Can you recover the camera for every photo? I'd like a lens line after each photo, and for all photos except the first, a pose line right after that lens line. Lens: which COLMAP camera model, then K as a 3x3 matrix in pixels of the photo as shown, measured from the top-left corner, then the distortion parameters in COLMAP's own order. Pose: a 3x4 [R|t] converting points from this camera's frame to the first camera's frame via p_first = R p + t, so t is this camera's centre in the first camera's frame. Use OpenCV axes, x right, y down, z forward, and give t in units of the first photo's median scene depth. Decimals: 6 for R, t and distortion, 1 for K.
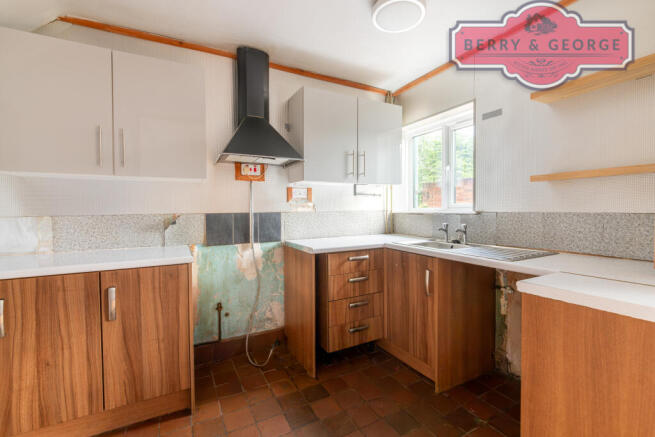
lens RADIAL K [[296.4, 0, 327.5], [0, 296.4, 218.5], [0, 0, 1]] dist [-0.001363, -0.000275]
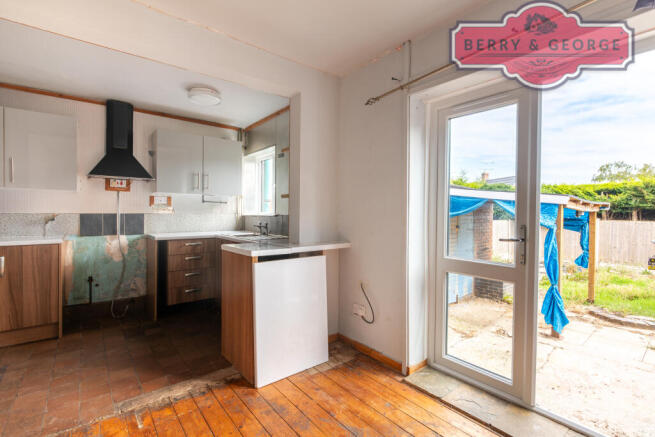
lens RADIAL K [[305.0, 0, 327.5], [0, 305.0, 218.5], [0, 0, 1]] dist [-0.000249, 0.001341]
pose [[0.980475, 0.009292, 0.196425, 0.449840], [-0.006594, 0.999875, -0.014386, 0.019342], [-0.196534, 0.012810, 0.980413, -0.646974]]
